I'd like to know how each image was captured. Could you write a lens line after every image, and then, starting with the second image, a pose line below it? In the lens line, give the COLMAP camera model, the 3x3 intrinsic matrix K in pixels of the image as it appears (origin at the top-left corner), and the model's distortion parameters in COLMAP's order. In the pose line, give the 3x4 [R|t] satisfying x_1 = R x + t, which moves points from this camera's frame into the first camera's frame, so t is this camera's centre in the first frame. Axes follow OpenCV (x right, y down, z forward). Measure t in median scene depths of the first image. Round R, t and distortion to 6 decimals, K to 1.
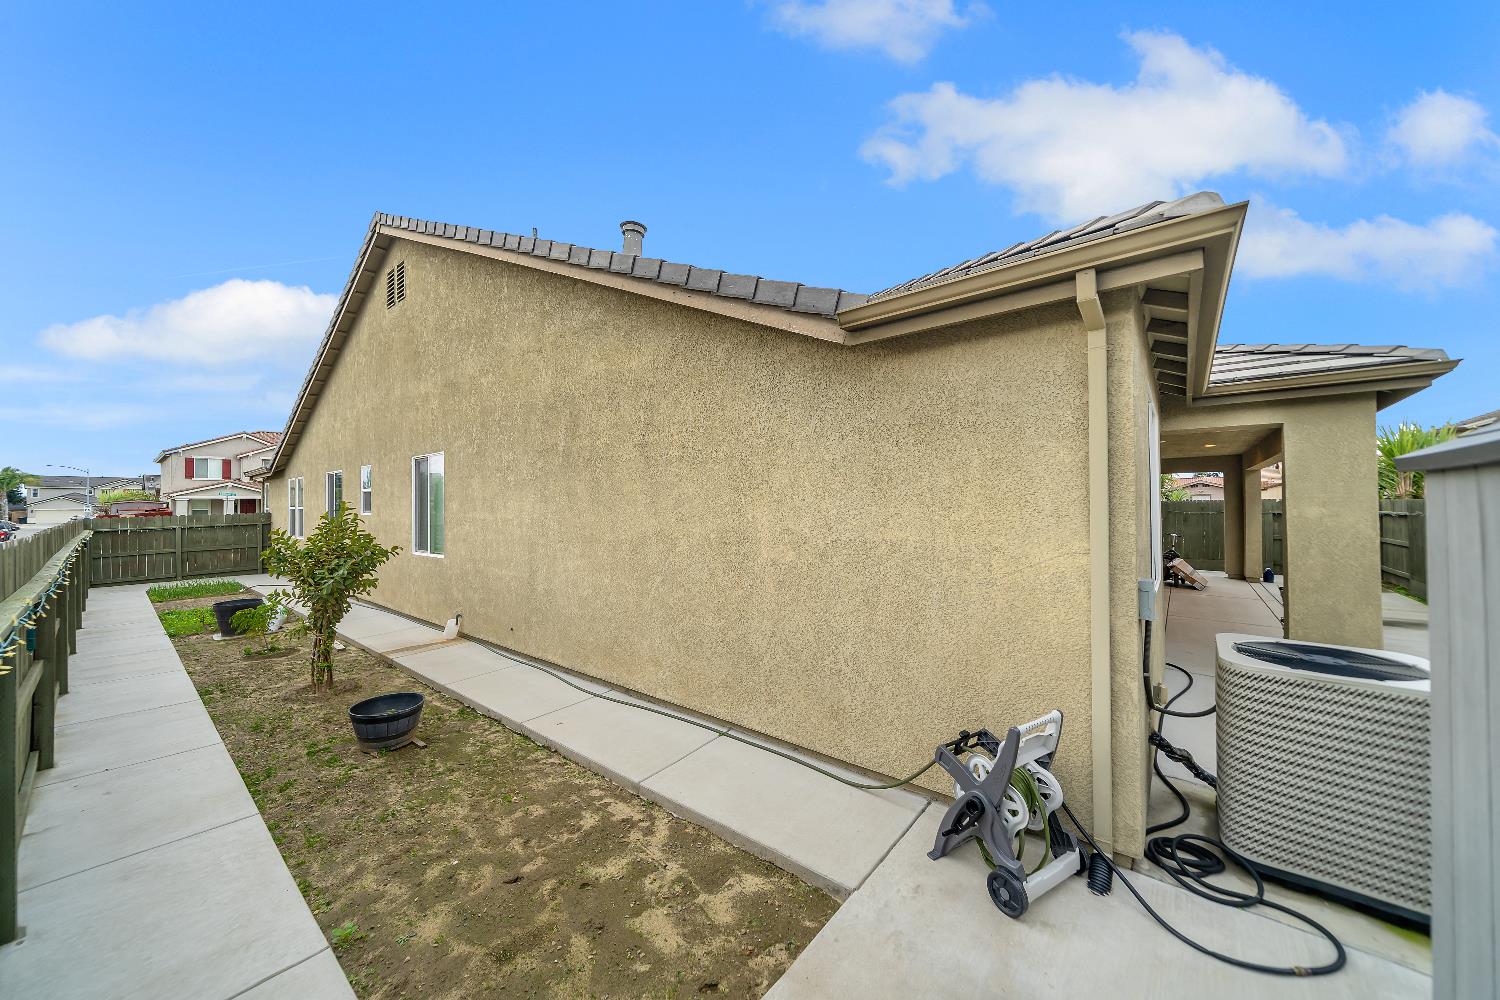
lens RADIAL K [[524.3, 0, 752.2], [0, 524.3, 512.3], [0, 0, 1]] dist [-0.000569, -0.000031]
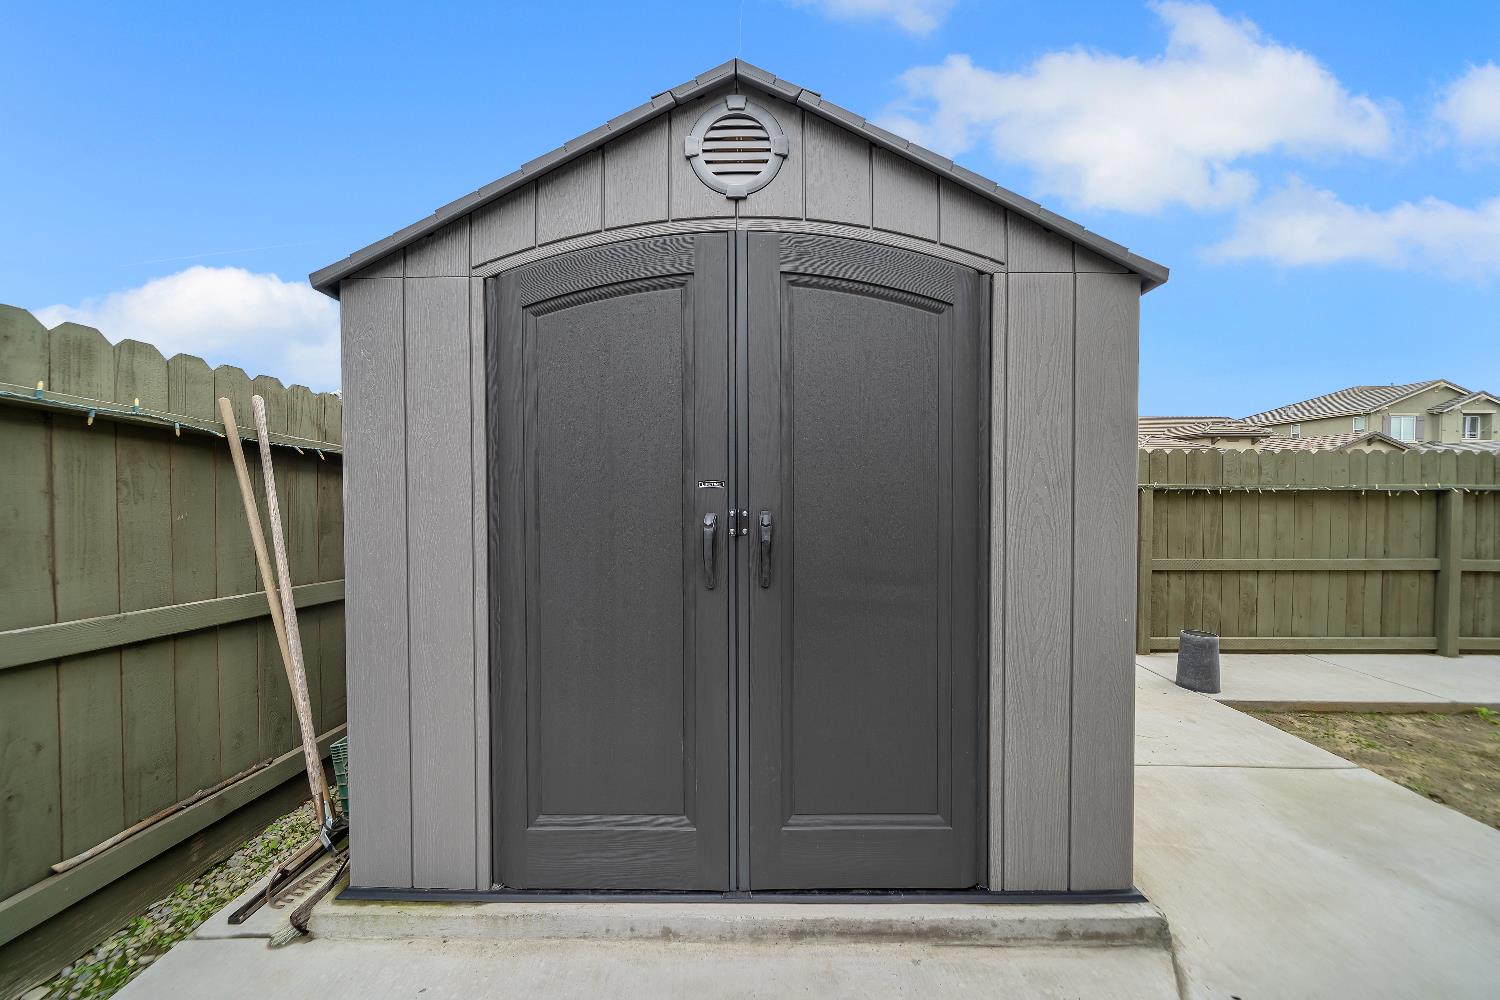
lens RADIAL K [[560.2, 0, 750.0], [0, 560.2, 500.0], [0, 0, 1]] dist [0.001430, 0.000248]
pose [[-0.753494, 0.015134, -0.657281, 1.362941], [-0.000706, 0.999716, 0.023828, 0.172932], [0.657455, 0.018418, -0.753269, 0.687632]]
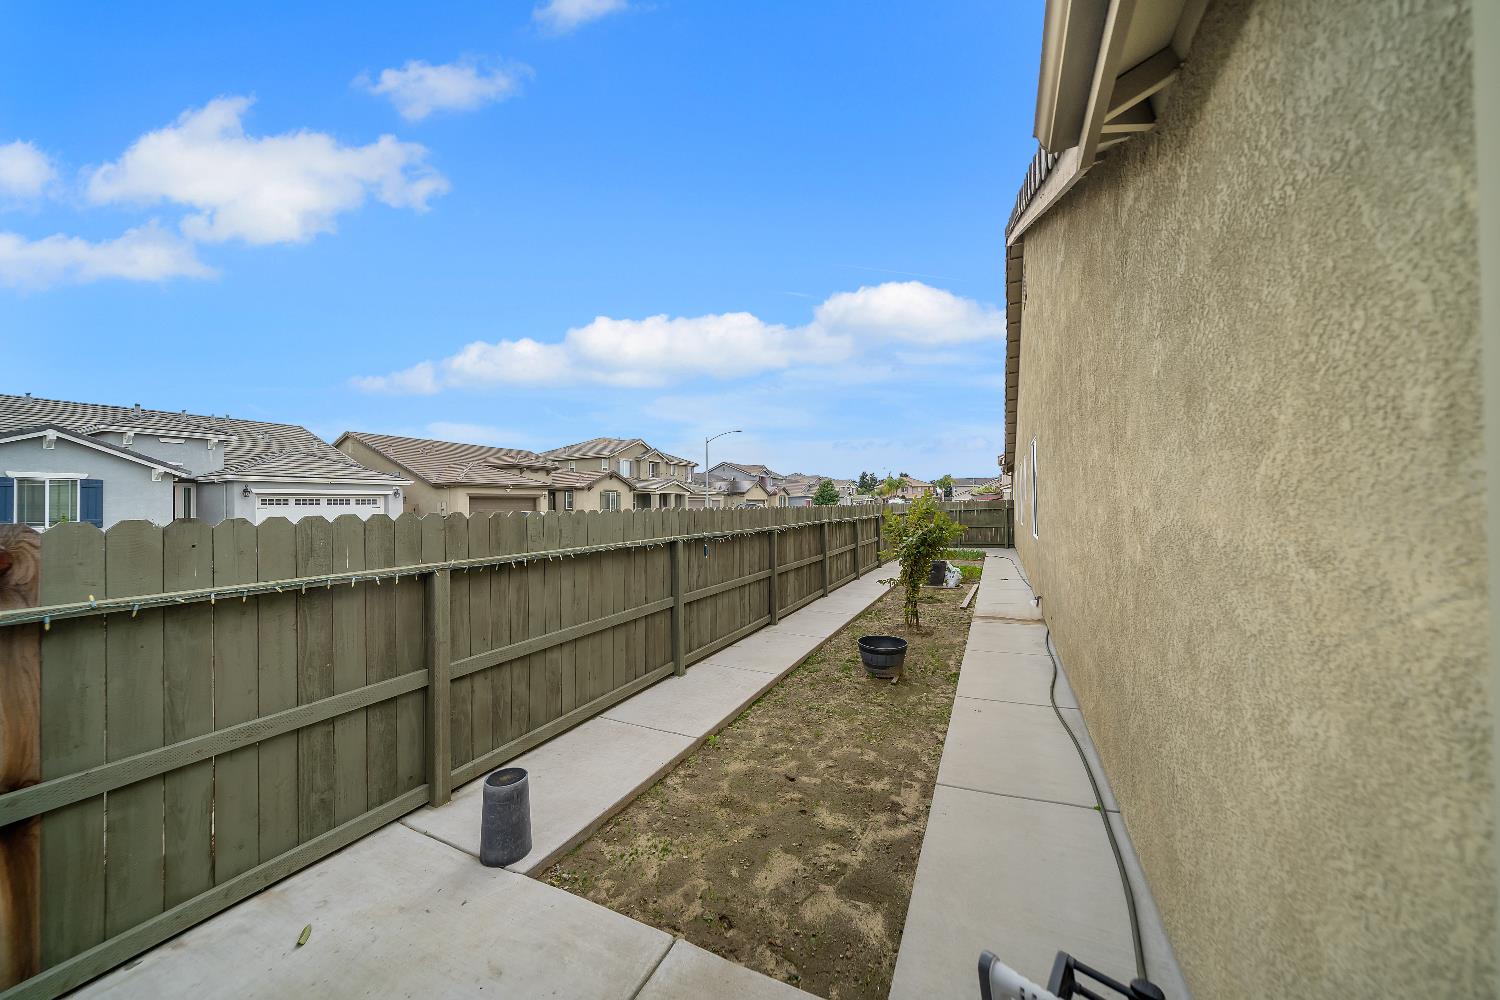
lens RADIAL K [[524.3, 0, 752.2], [0, 524.3, 512.3], [0, 0, 1]] dist [-0.000569, -0.000031]
pose [[0.248089, 0.018775, -0.968555, 0.702055], [-0.000193, 0.999813, 0.019332, 0.042206], [0.968737, -0.004609, 0.248046, 0.588144]]
